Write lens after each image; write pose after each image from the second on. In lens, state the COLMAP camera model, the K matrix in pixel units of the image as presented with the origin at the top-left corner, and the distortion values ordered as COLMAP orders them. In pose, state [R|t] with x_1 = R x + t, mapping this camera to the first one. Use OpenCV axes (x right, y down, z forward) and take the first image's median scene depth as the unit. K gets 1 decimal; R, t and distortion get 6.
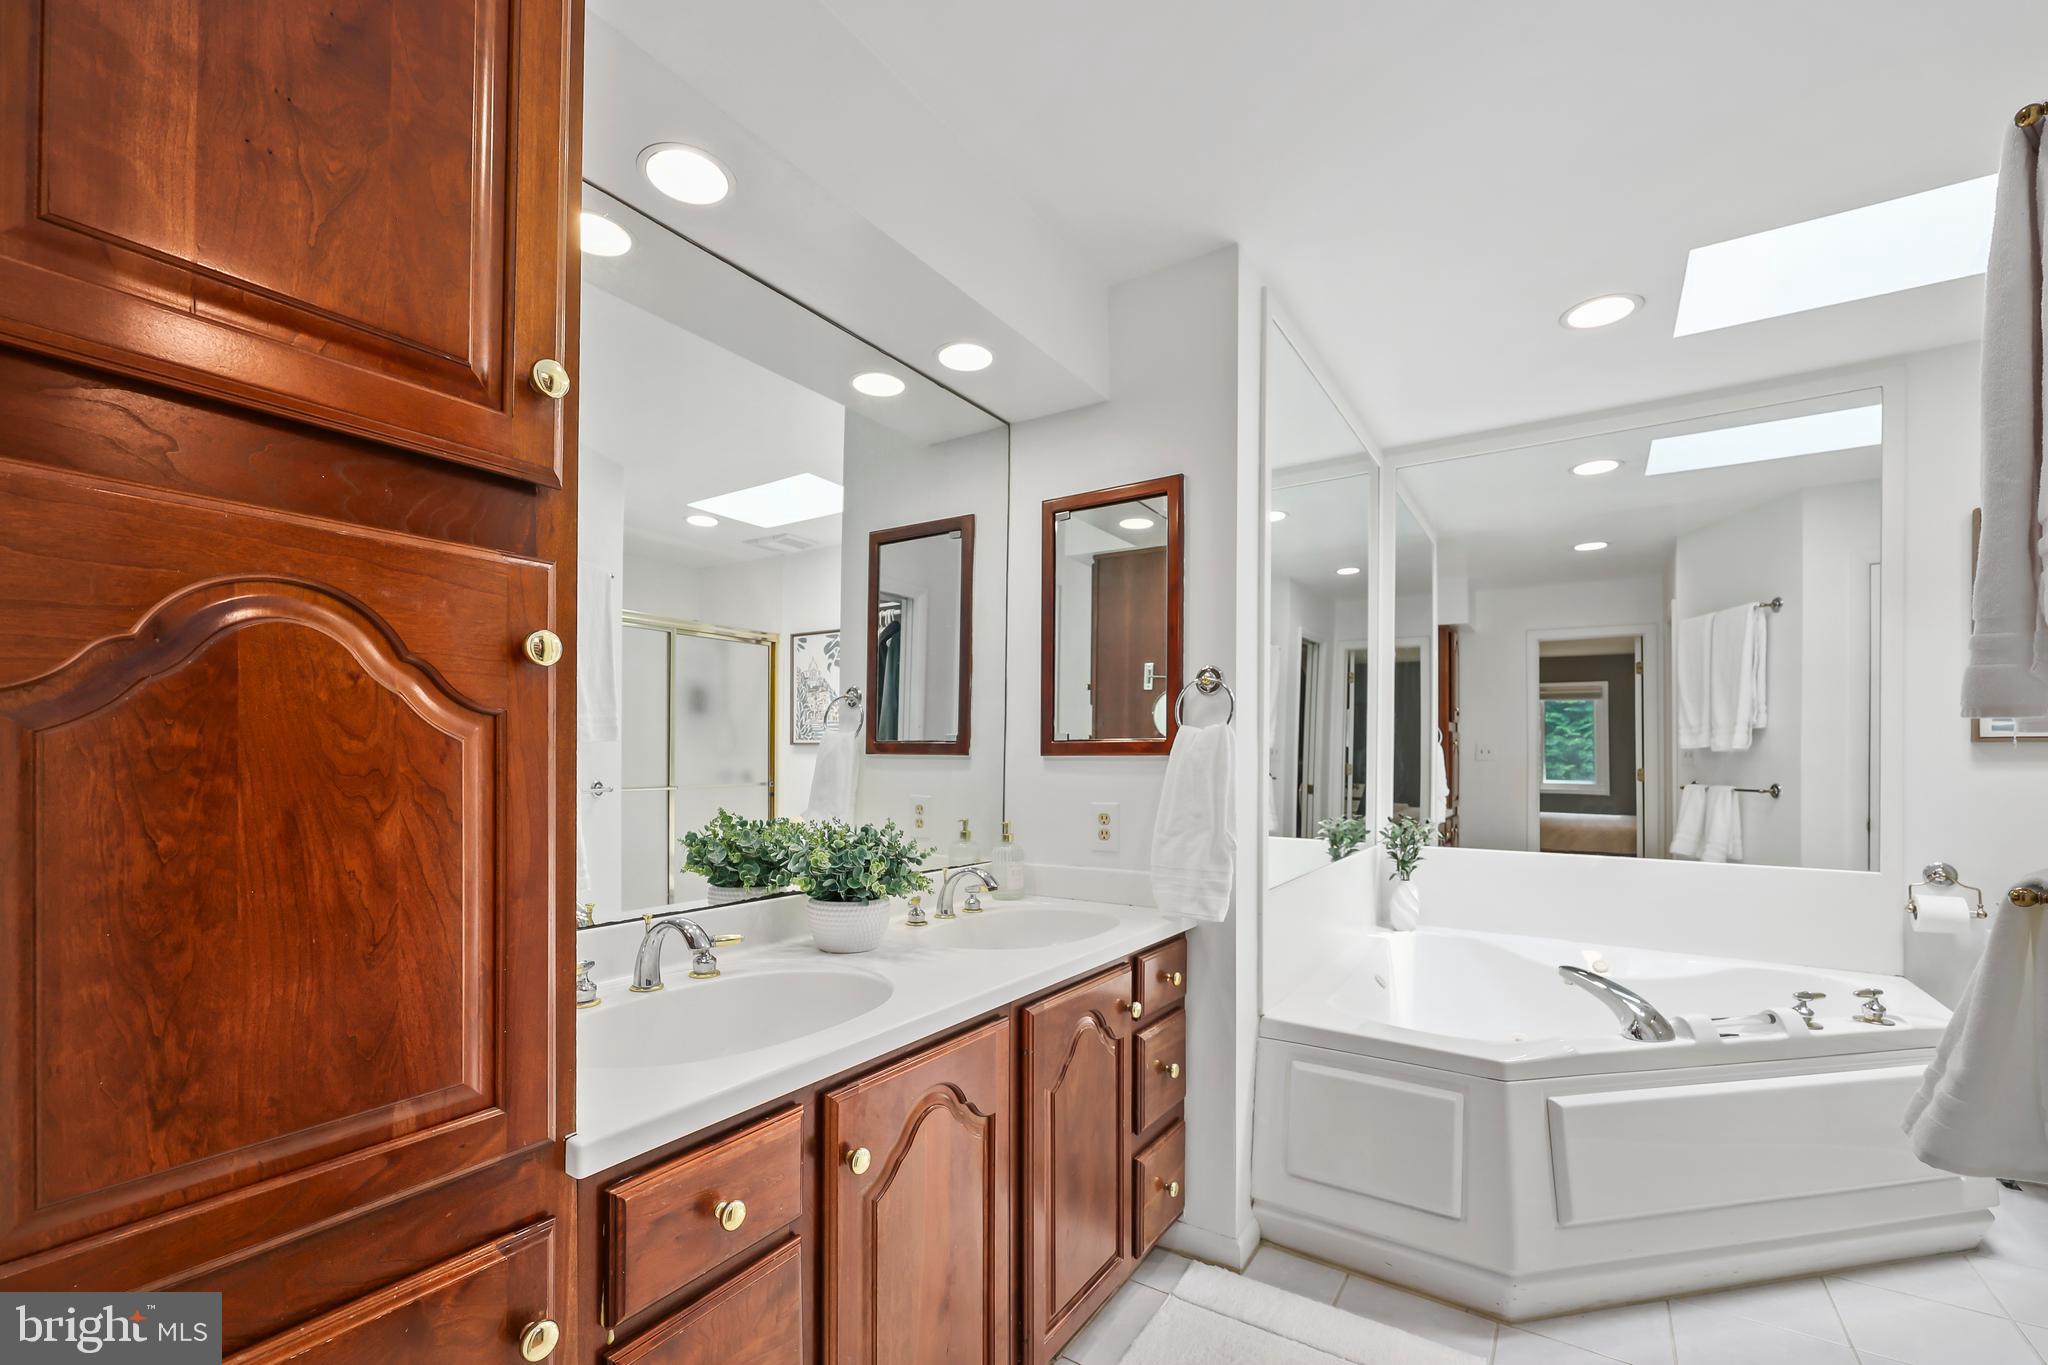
lens RADIAL K [[835.7, 0, 1034.7], [0, 835.7, 757.5], [0, 0, 1]] dist [0.002200, -0.000126]
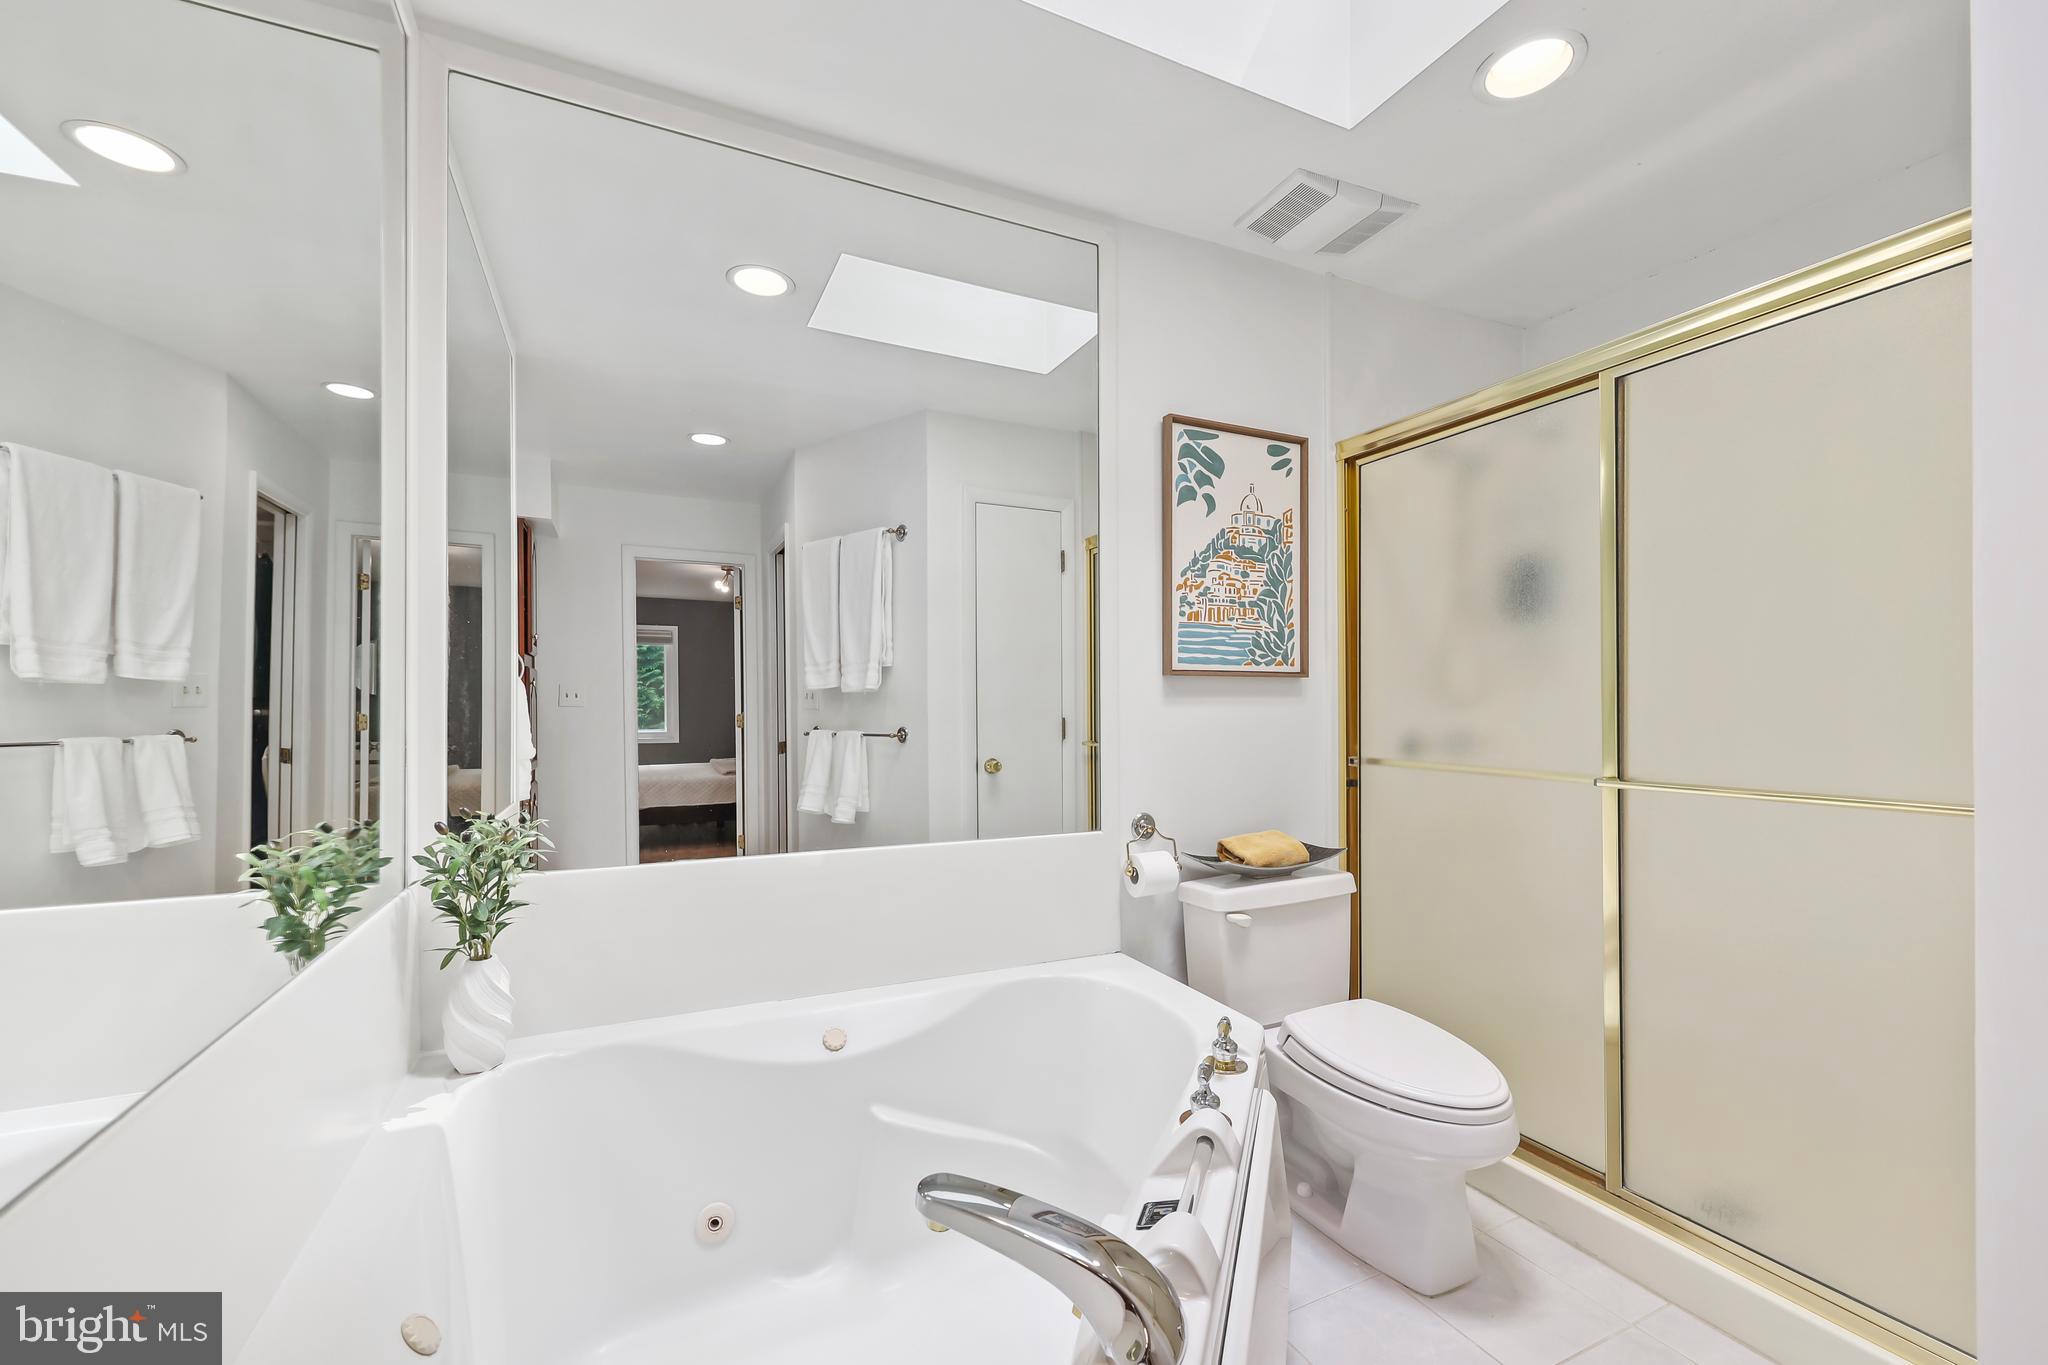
lens RADIAL K [[835.7, 0, 1016.5], [0, 835.7, 709.8], [0, 0, 1]] dist [0.002200, -0.000126]
pose [[0.528359, -0.010206, 0.848960, 0.168137], [0.006938, 0.999946, 0.007703, 0.006491], [-0.848993, 0.001820, 0.528401, 0.405084]]
